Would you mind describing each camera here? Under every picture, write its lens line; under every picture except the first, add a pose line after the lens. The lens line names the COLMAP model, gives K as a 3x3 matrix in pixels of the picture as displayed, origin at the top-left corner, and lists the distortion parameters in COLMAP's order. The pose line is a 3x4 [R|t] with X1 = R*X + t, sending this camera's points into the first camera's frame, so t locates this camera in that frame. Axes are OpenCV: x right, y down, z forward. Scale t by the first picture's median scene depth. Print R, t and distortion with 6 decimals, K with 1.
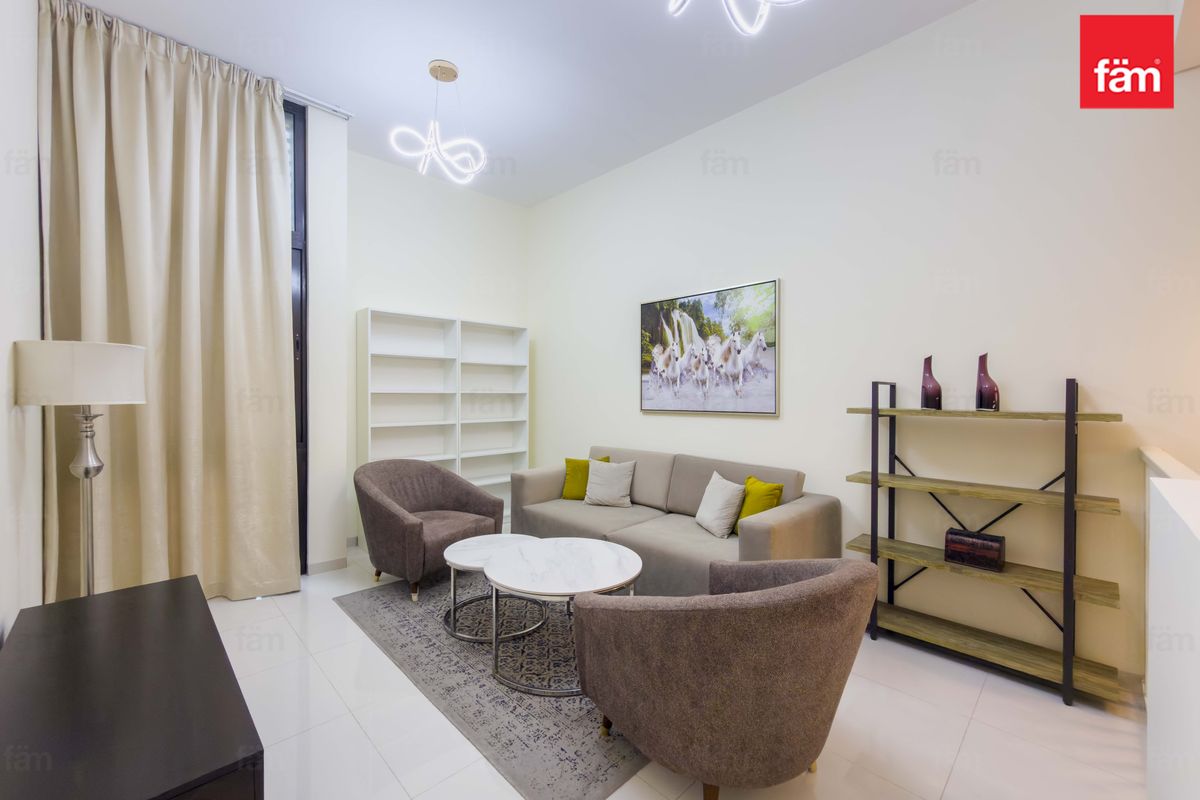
lens RADIAL K [[483.9, 0, 601.8], [0, 483.9, 401.8], [0, 0, 1]] dist [0.002241, -0.003112]
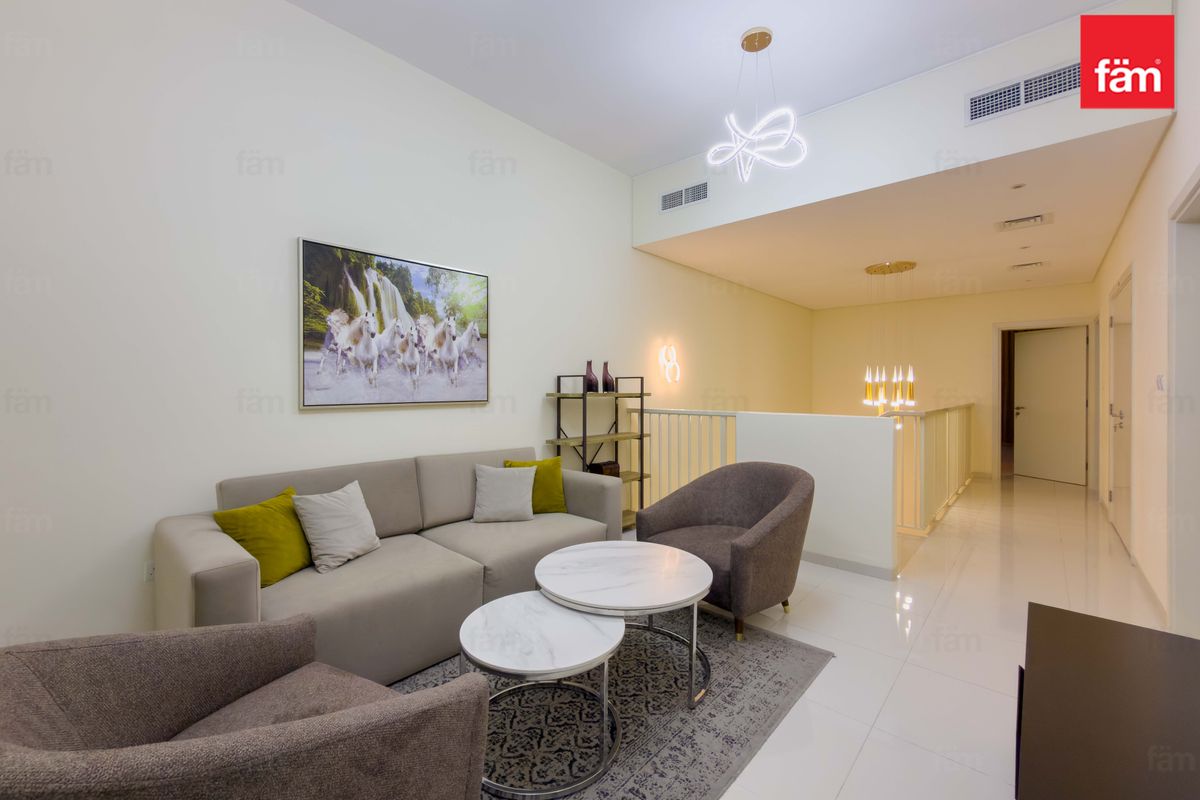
lens RADIAL K [[483.9, 0, 601.5], [0, 483.9, 390.2], [0, 0, 1]] dist [0.002241, -0.003112]
pose [[-0.058417, 0.000336, 0.998292, -0.656474], [0.022099, 0.999755, 0.000956, 0.004446], [-0.998048, 0.022118, -0.058410, 0.741665]]
